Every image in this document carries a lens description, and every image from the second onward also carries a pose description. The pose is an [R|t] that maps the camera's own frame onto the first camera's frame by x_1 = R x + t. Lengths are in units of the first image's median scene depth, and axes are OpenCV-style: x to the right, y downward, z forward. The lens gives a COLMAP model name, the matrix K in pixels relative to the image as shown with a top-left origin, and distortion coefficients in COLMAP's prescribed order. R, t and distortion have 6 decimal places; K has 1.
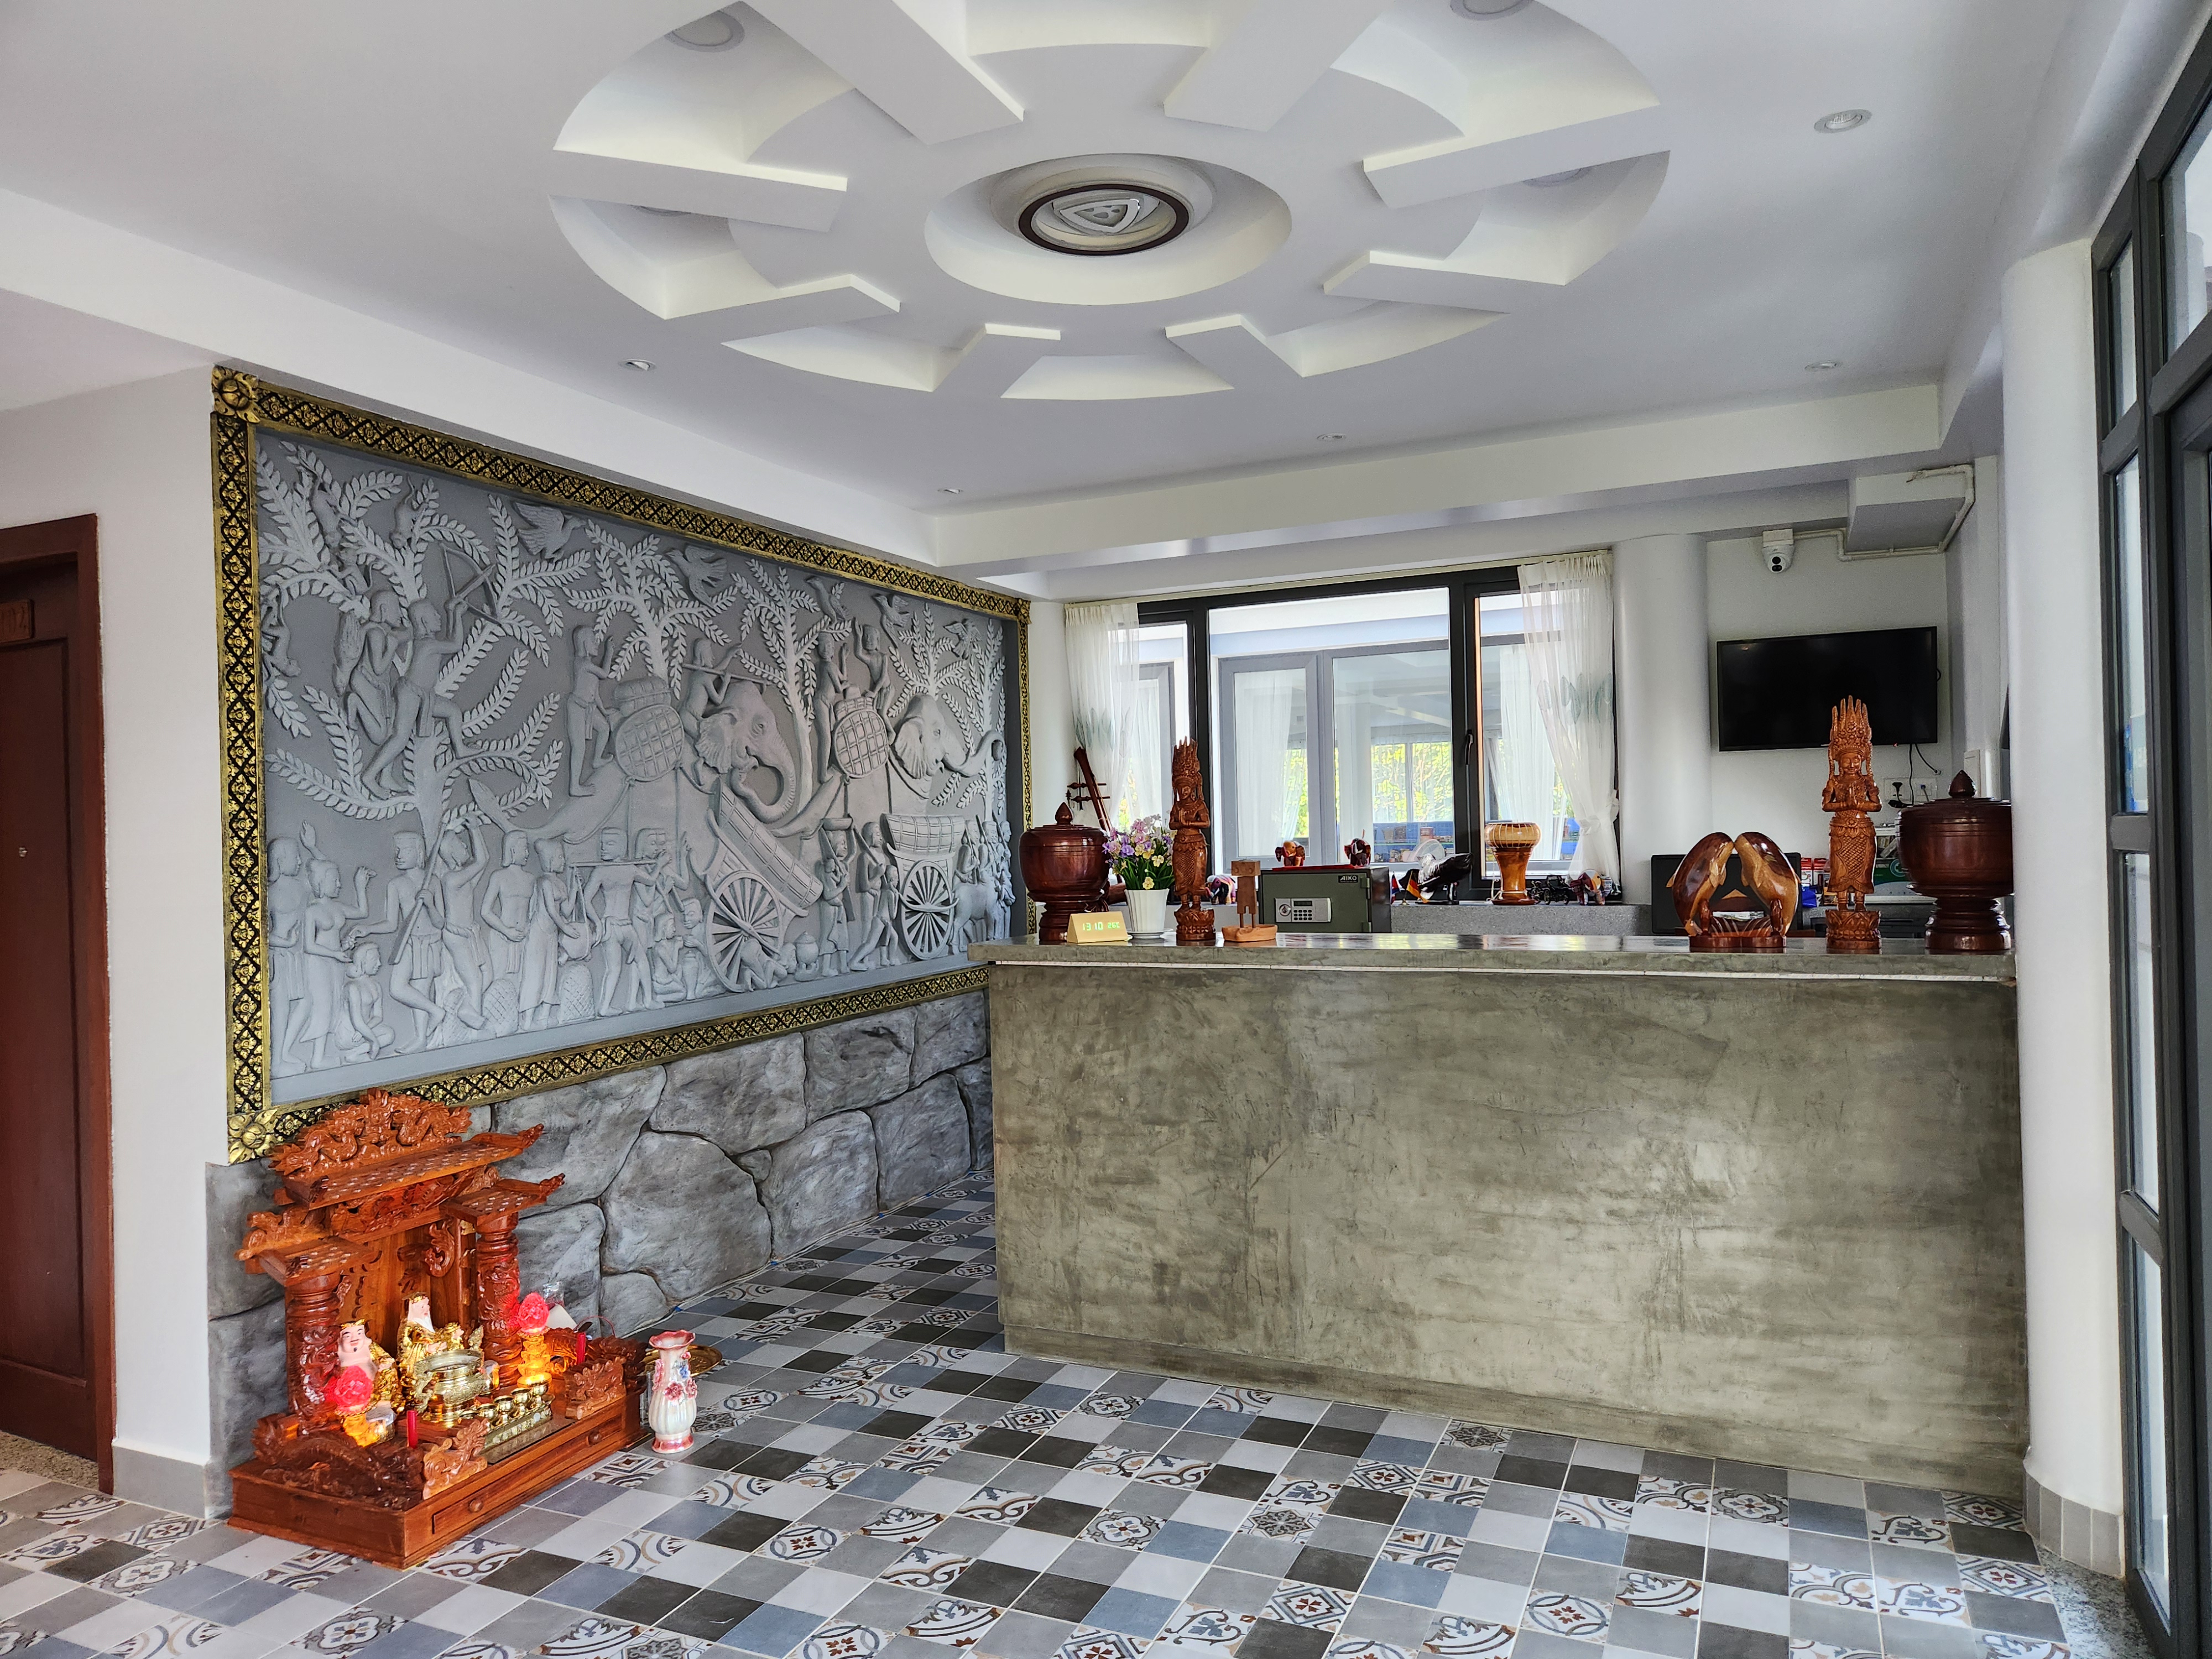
lens RADIAL K [[1472.4, 0, 1099.6], [0, 1472.4, 827.1], [0, 0, 1]] dist [0.076470, -0.068569]
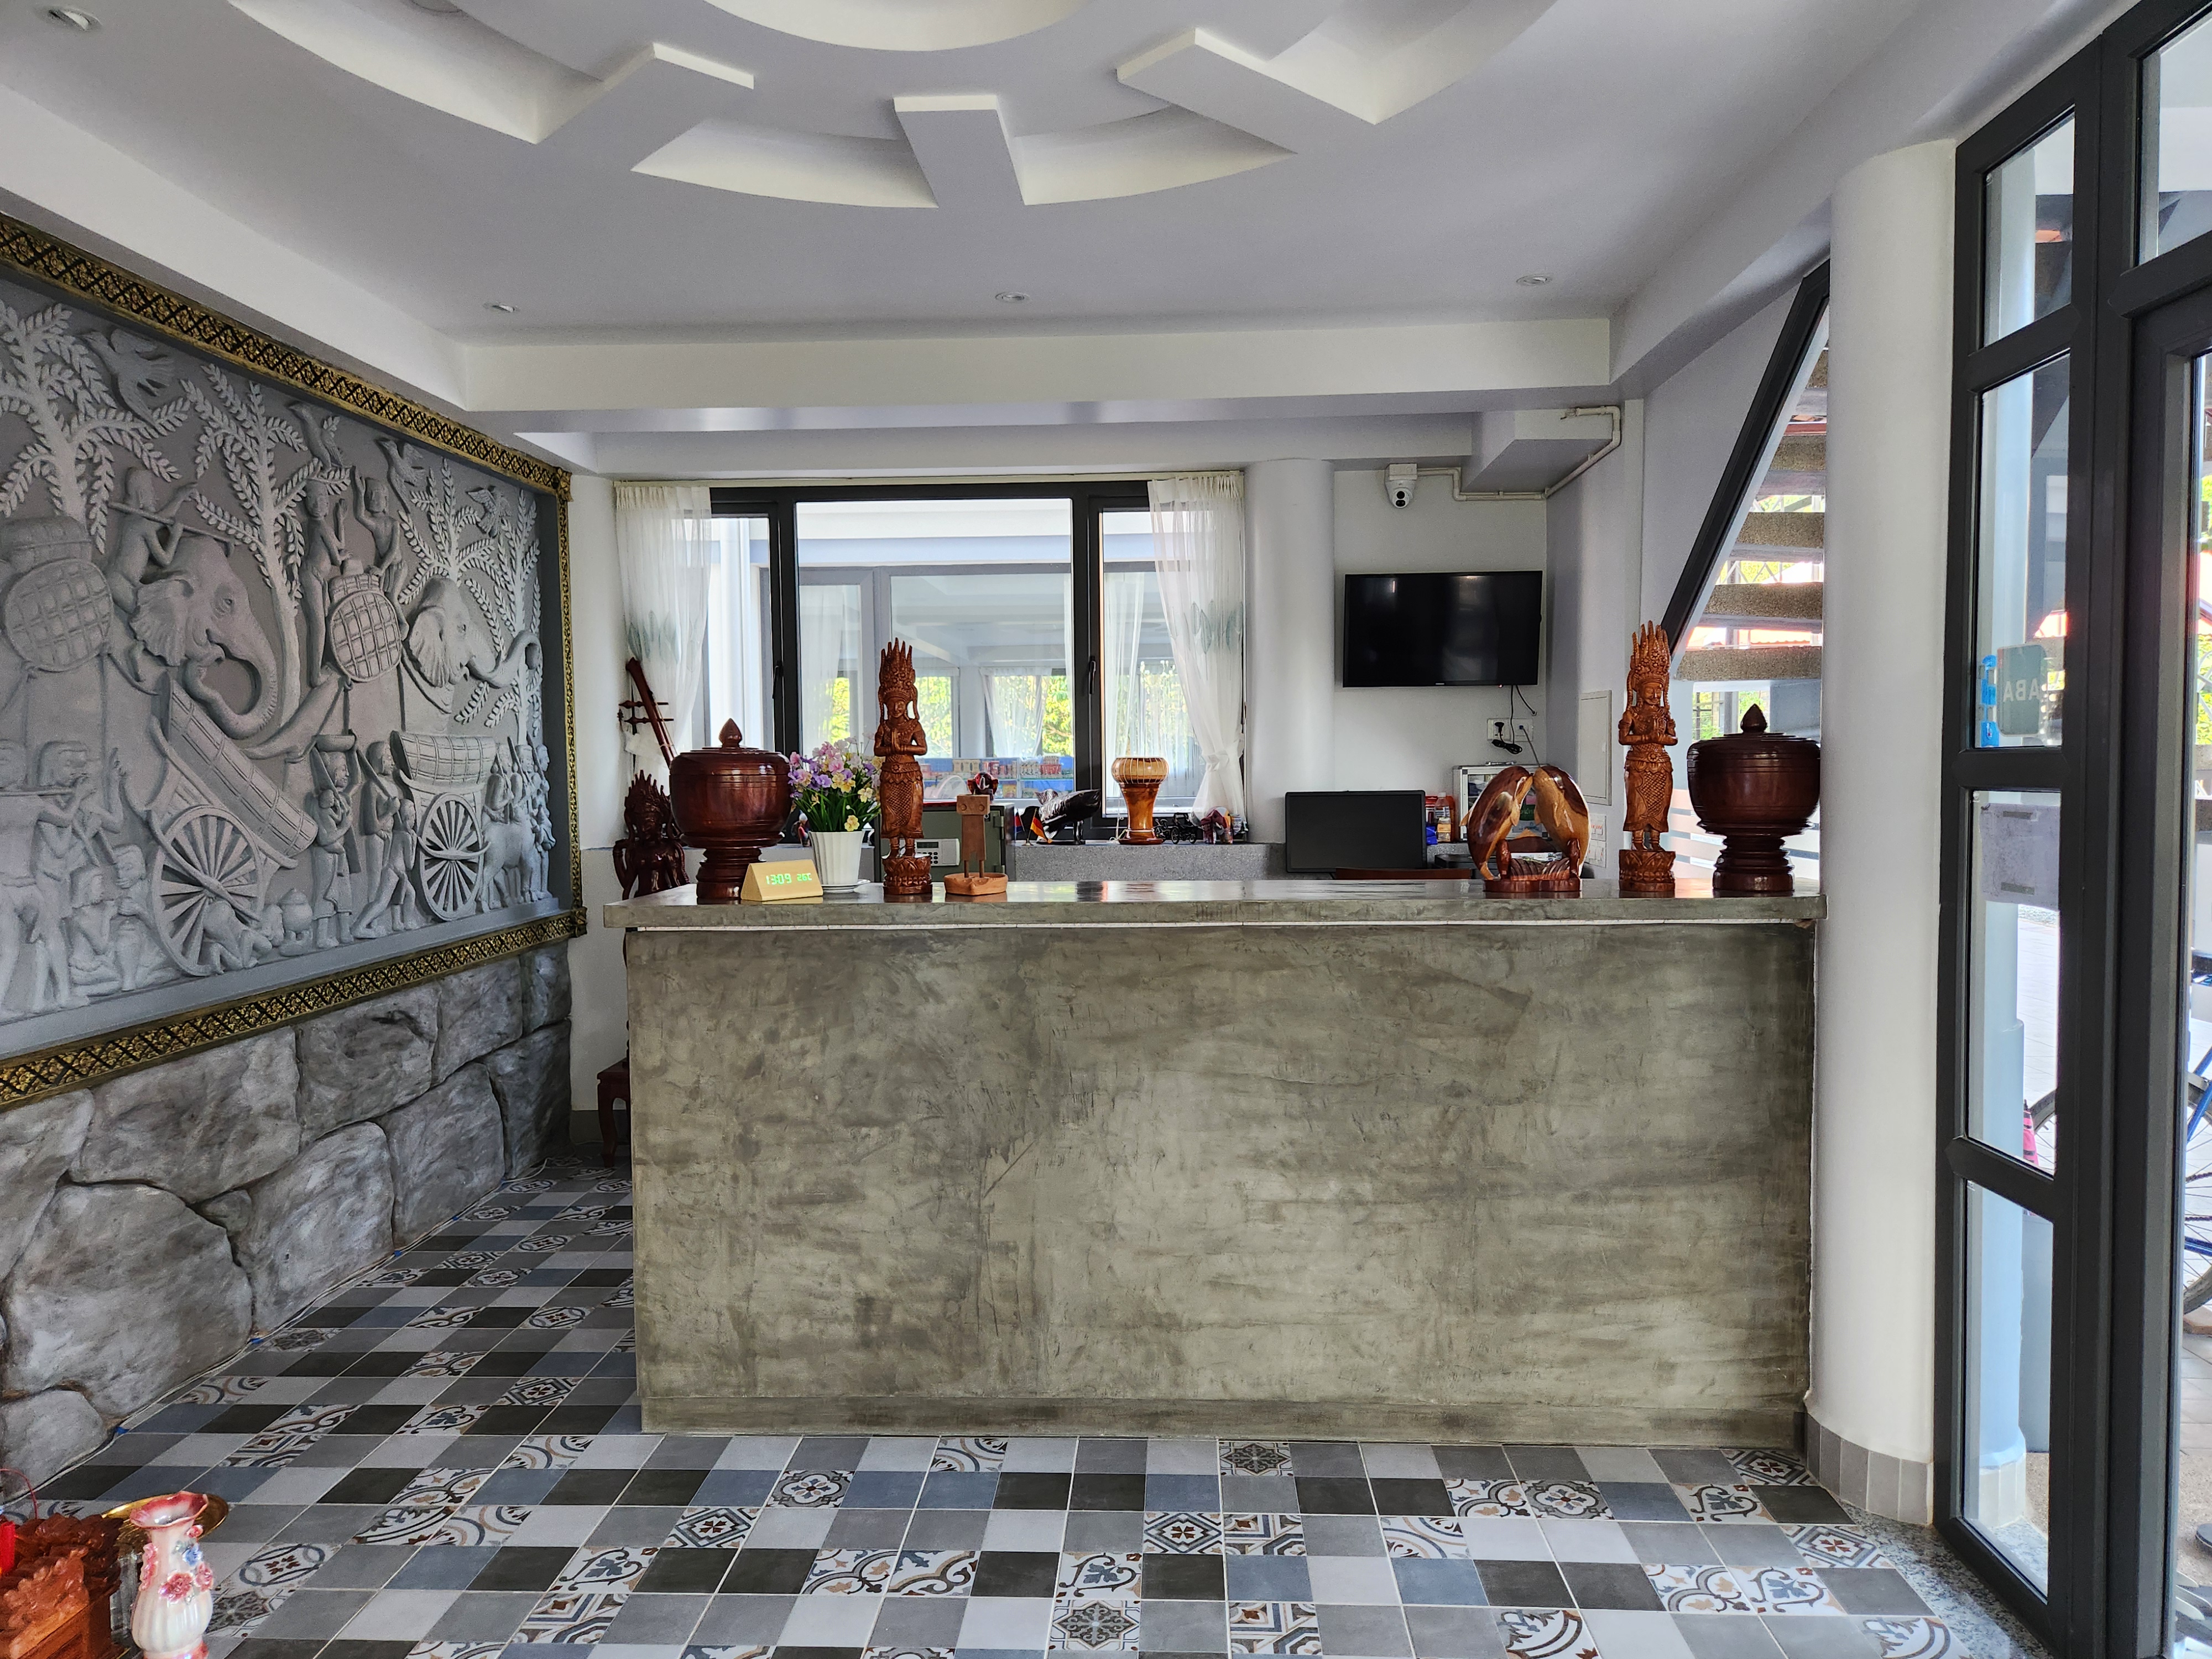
lens RADIAL K [[1472.4, 0, 1099.6], [0, 1472.4, 827.1], [0, 0, 1]] dist [0.076470, -0.068569]
pose [[0.929462, -0.002168, 0.368911, -0.118999], [-0.013420, 0.999122, 0.039684, 0.006269], [-0.368674, -0.041836, 0.928617, 0.191702]]
